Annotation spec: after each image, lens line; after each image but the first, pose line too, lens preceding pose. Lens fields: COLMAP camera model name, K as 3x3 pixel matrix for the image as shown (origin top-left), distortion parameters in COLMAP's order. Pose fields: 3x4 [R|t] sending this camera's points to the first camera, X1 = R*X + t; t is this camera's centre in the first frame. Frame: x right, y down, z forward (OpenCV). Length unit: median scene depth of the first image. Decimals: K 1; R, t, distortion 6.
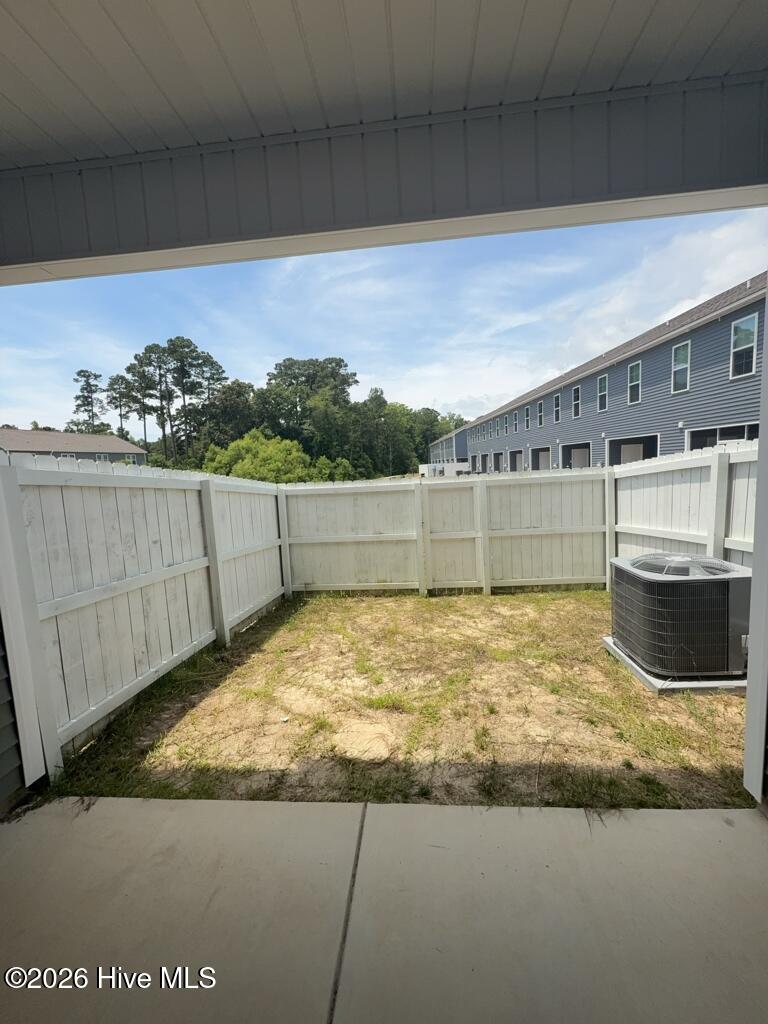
lens RADIAL K [[412.2, 0, 384.0], [0, 412.2, 512.0], [0, 0, 1]] dist [-0.000704, -0.000055]
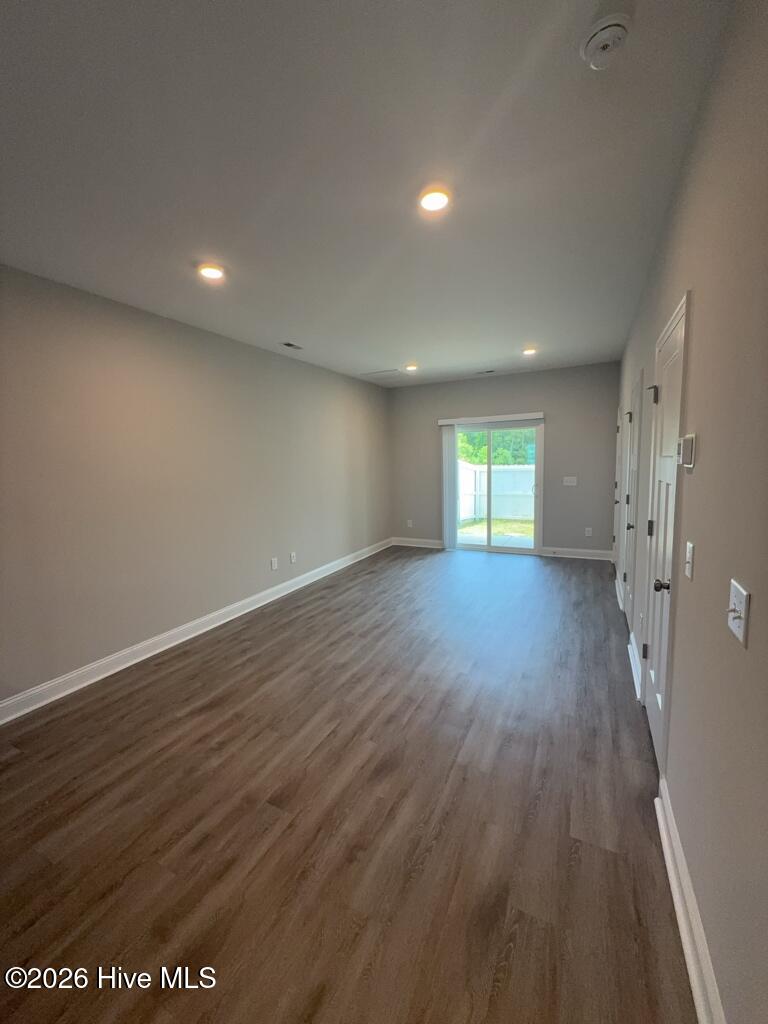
lens RADIAL K [[412.2, 0, 384.0], [0, 412.2, 512.0], [0, 0, 1]] dist [-0.000704, -0.000055]
pose [[0.930437, 0.069252, -0.359848, 0.009177], [-0.059611, 0.997504, 0.037834, 0.013520], [0.361570, -0.013751, 0.932244, -0.133802]]
